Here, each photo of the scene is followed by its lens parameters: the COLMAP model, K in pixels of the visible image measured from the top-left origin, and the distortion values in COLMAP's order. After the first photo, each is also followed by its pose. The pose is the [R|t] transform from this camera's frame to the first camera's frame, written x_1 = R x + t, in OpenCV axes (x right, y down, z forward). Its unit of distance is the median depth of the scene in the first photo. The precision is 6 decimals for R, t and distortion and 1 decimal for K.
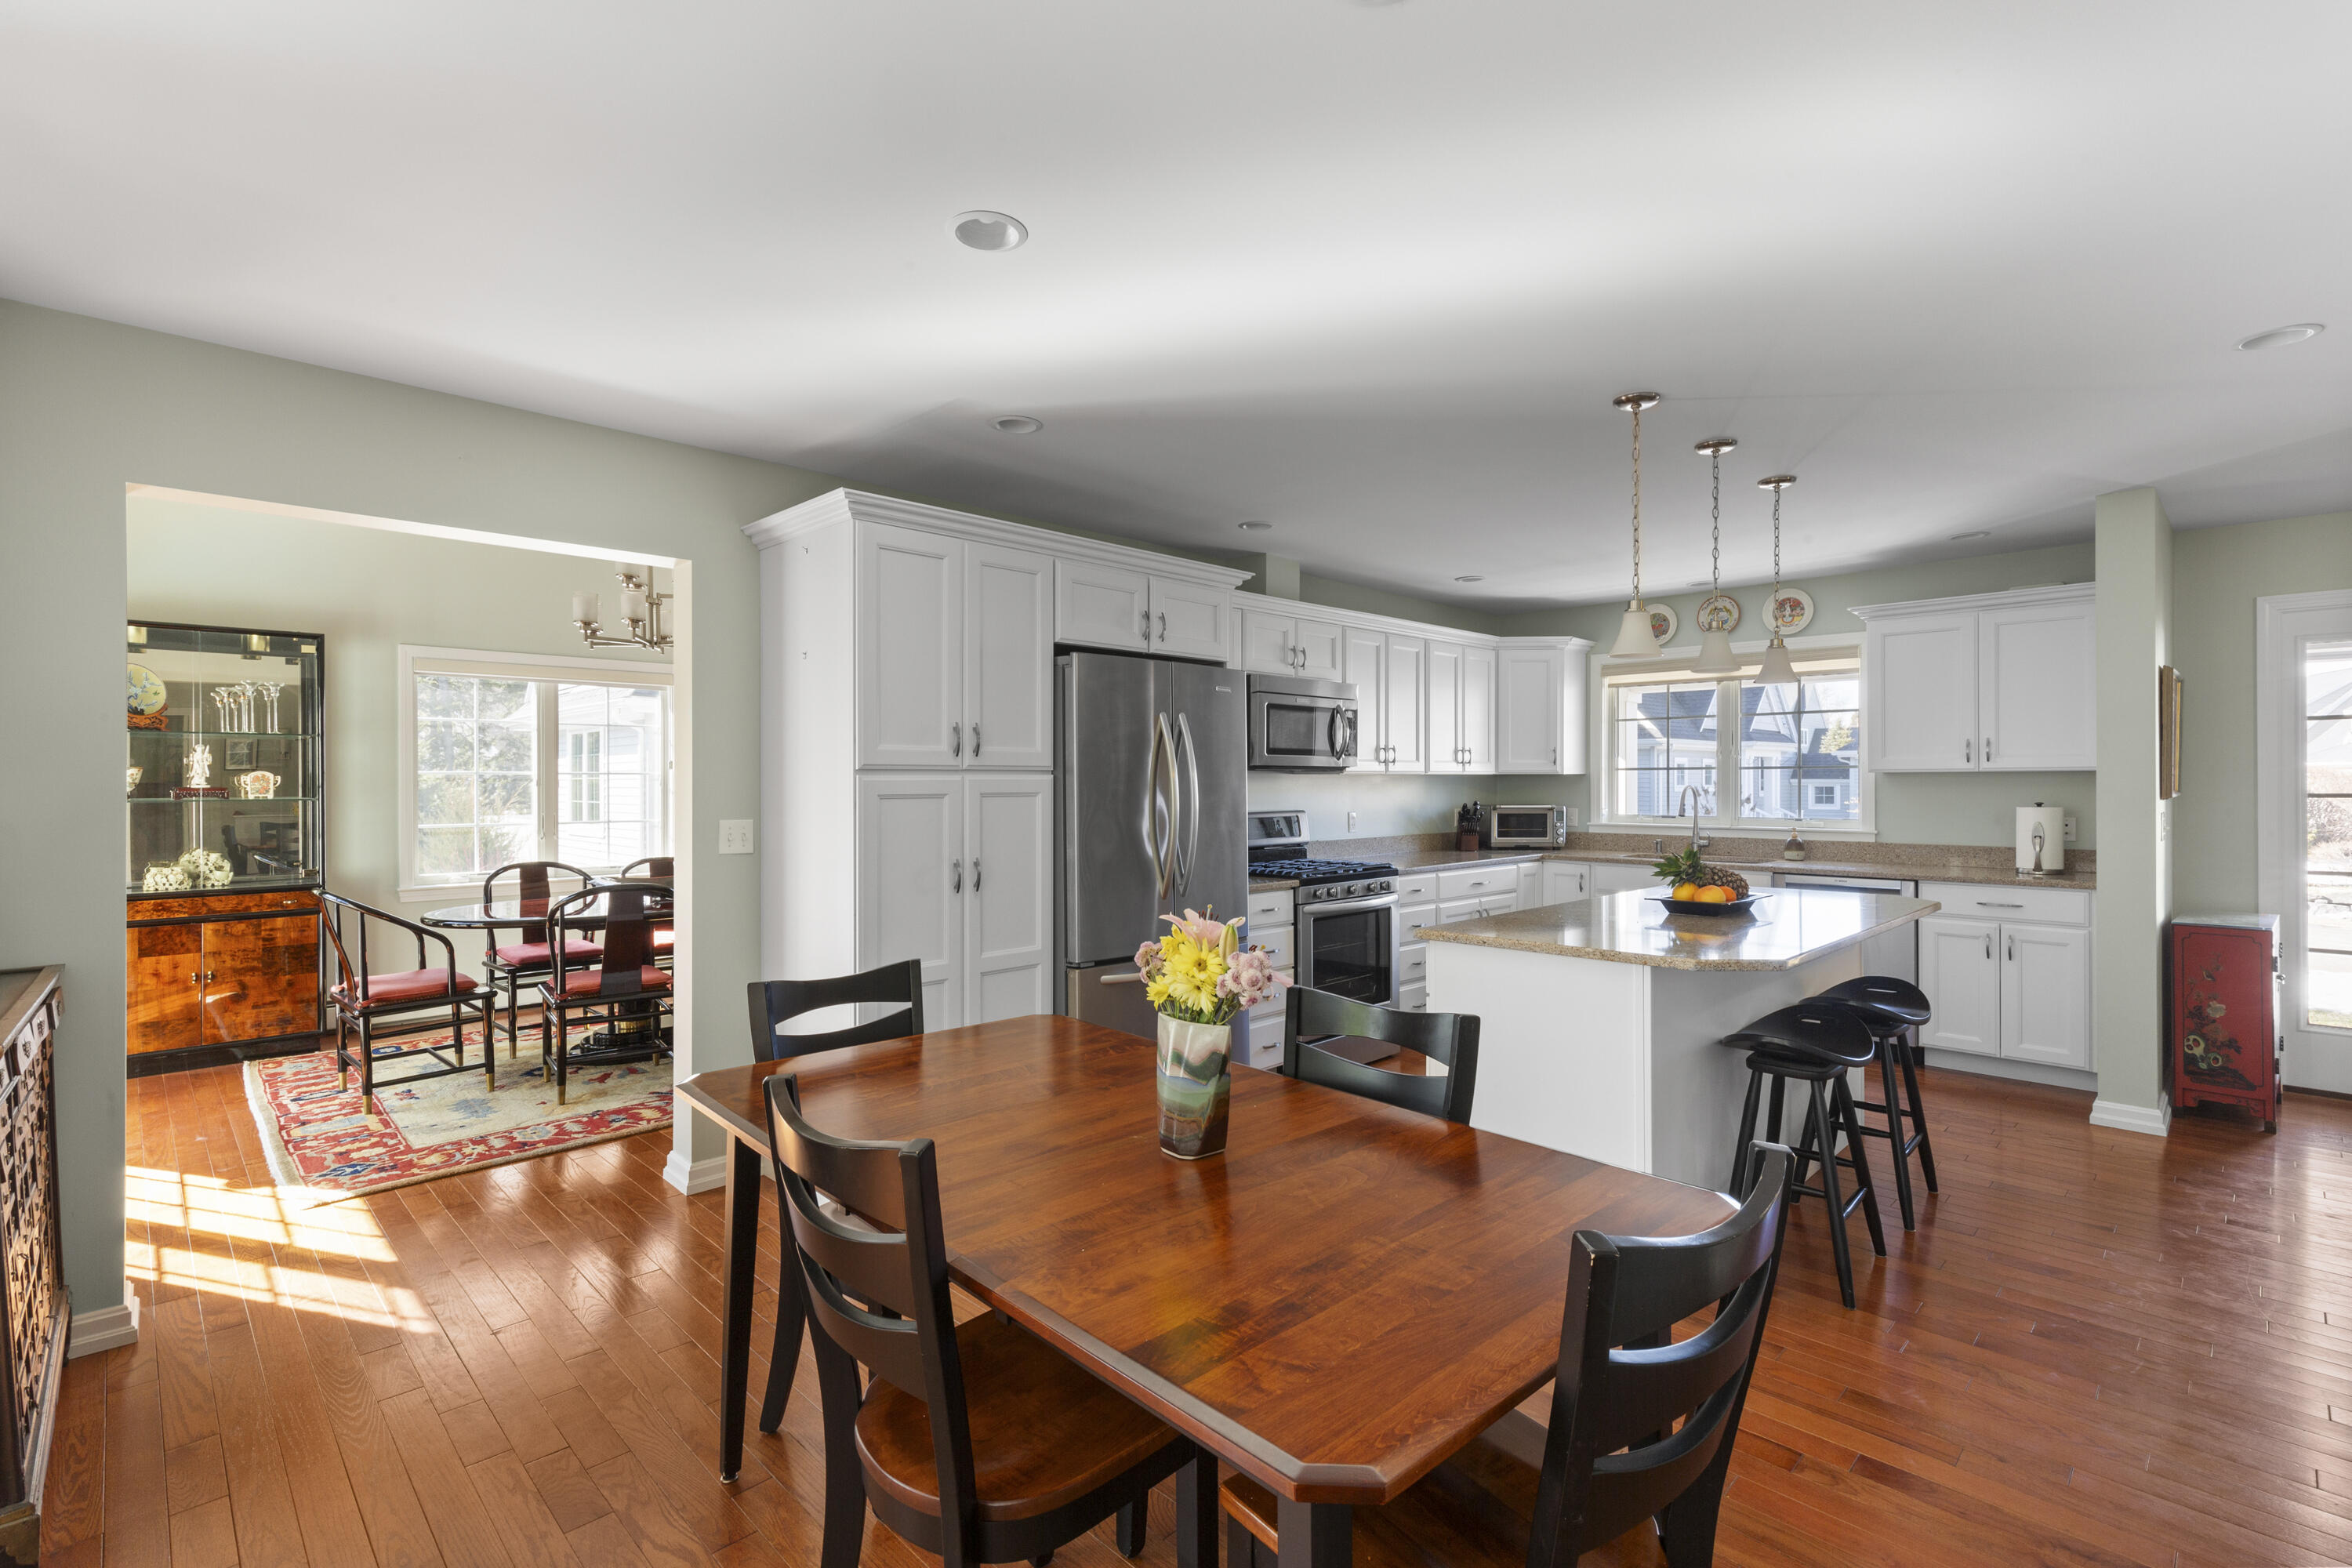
lens RADIAL K [[1072.6, 0, 1176.0], [0, 1072.6, 784.0], [0, 0, 1]] dist [0.009761, -0.000410]
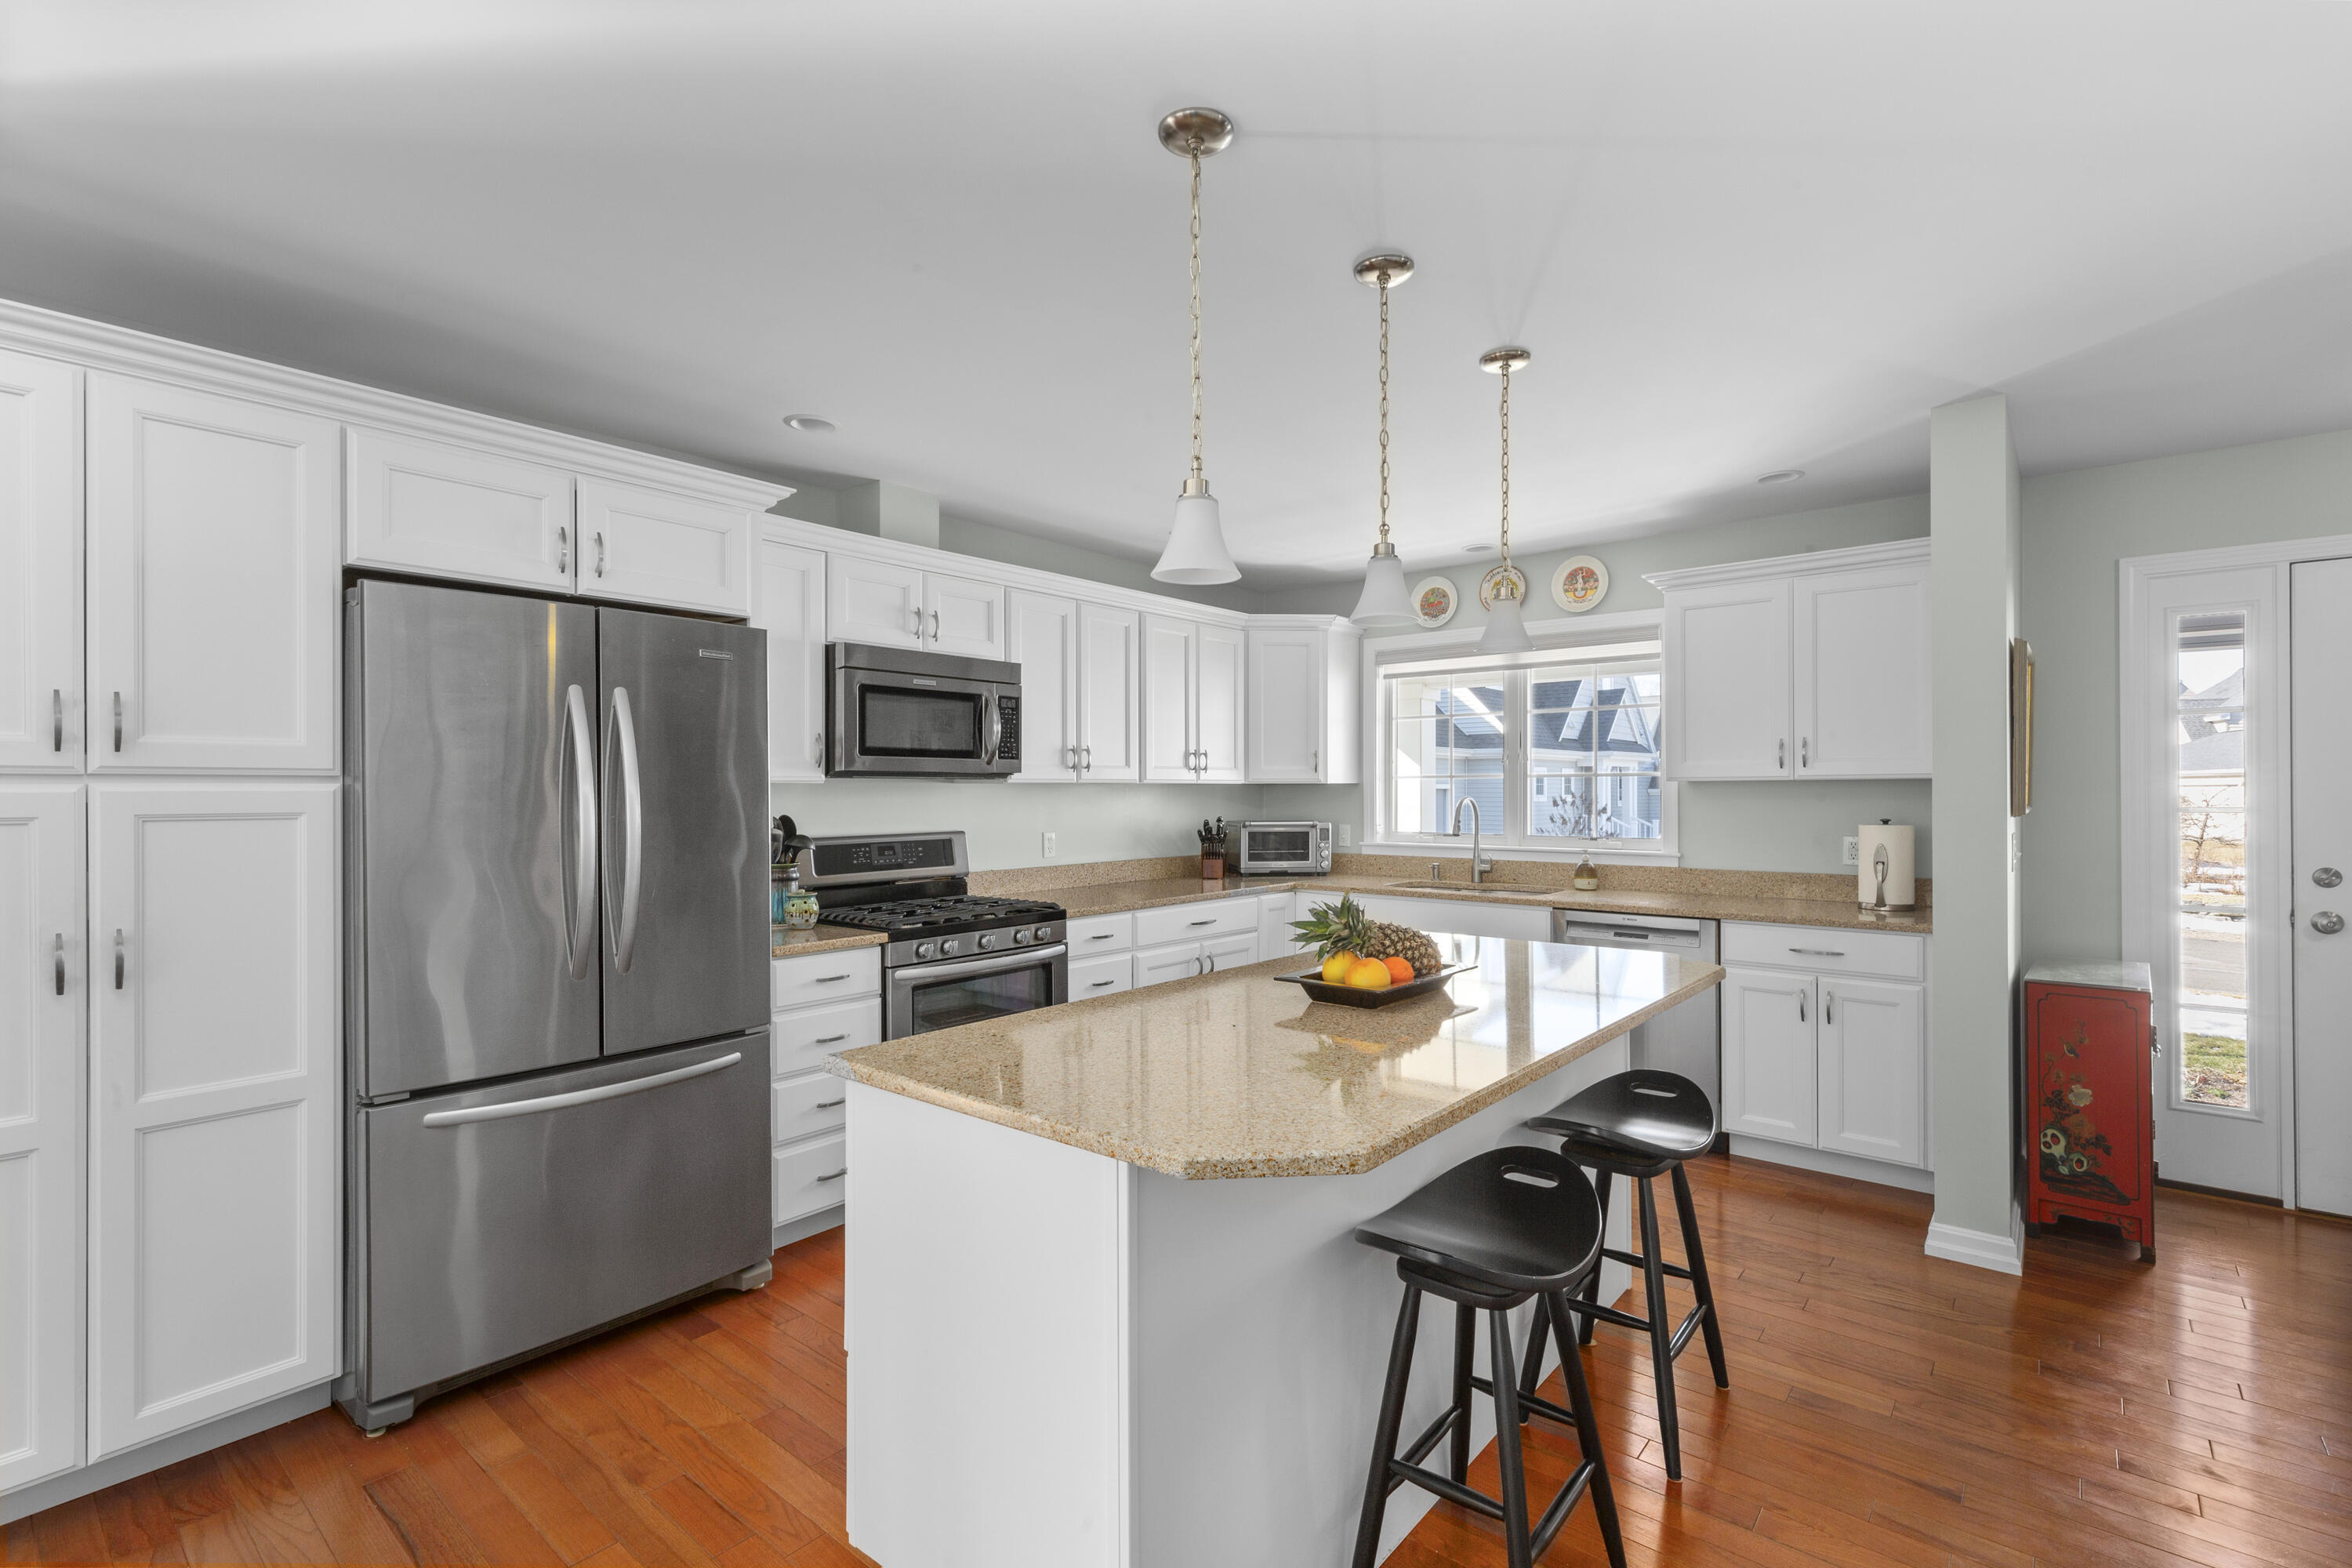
lens RADIAL K [[1078.2, 0, 1172.7], [0, 1078.2, 793.5], [0, 0, 1]] dist [0.011921, -0.001304]
pose [[0.995314, -0.000781, 0.096697, 0.220555], [0.000823, 1.000000, -0.000390, -0.001803], [-0.096697, 0.000468, 0.995314, 0.261415]]
